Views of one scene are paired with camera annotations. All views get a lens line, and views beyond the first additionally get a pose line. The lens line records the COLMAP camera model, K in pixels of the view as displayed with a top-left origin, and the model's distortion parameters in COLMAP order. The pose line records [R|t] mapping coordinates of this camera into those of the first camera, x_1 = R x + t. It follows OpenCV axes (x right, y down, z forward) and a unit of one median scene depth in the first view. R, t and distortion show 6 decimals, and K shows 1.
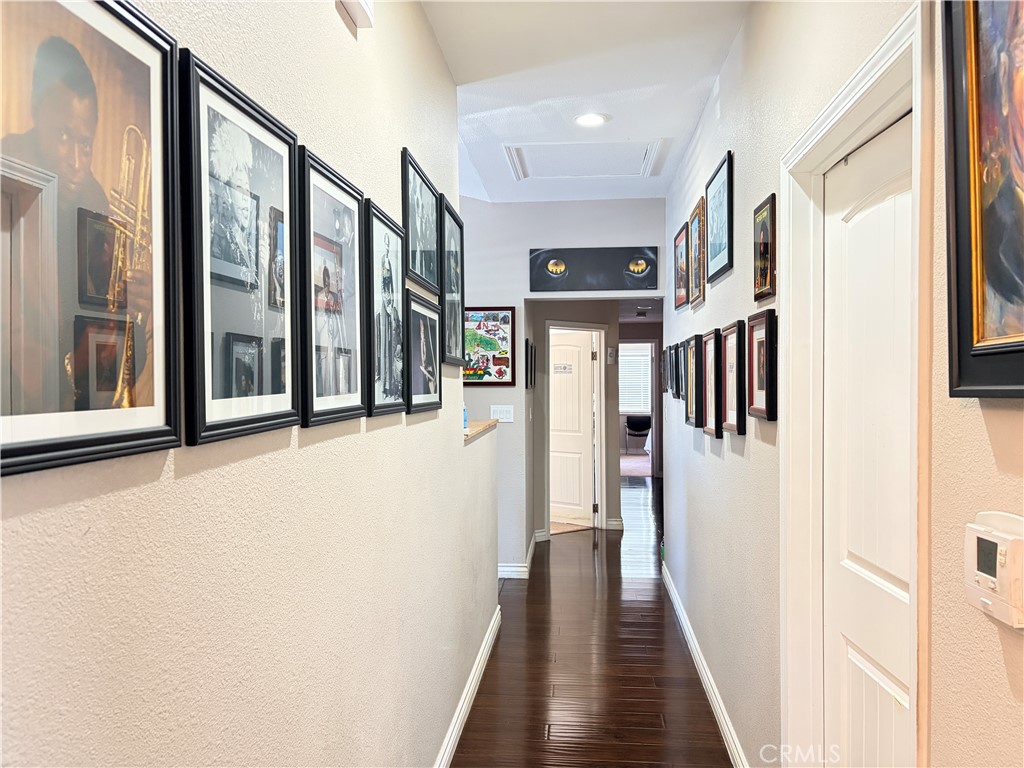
lens RADIAL K [[775.5, 0, 505.8], [0, 775.5, 385.8], [0, 0, 1]] dist [0.108866, -0.115985]
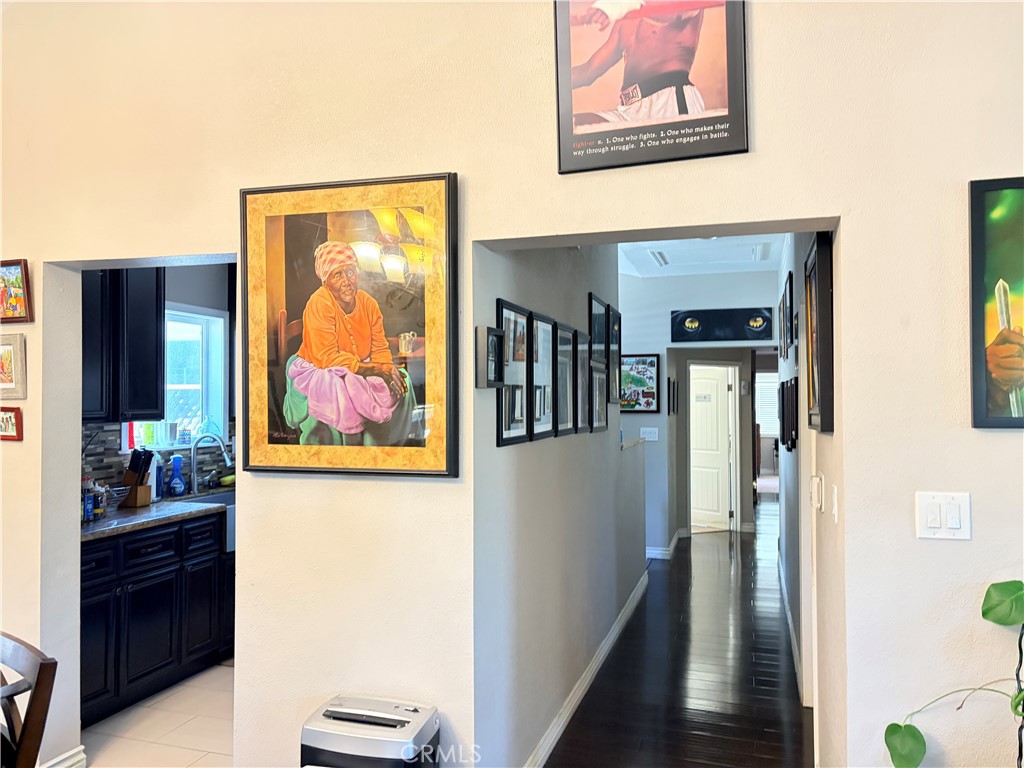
lens RADIAL K [[775.5, 0, 505.8], [0, 775.5, 385.8], [0, 0, 1]] dist [0.108866, -0.115985]
pose [[0.980346, 0.001784, -0.197276, 0.017169], [-0.006916, 0.999655, -0.025330, -0.011344], [0.197162, 0.026196, 0.980021, -0.361989]]
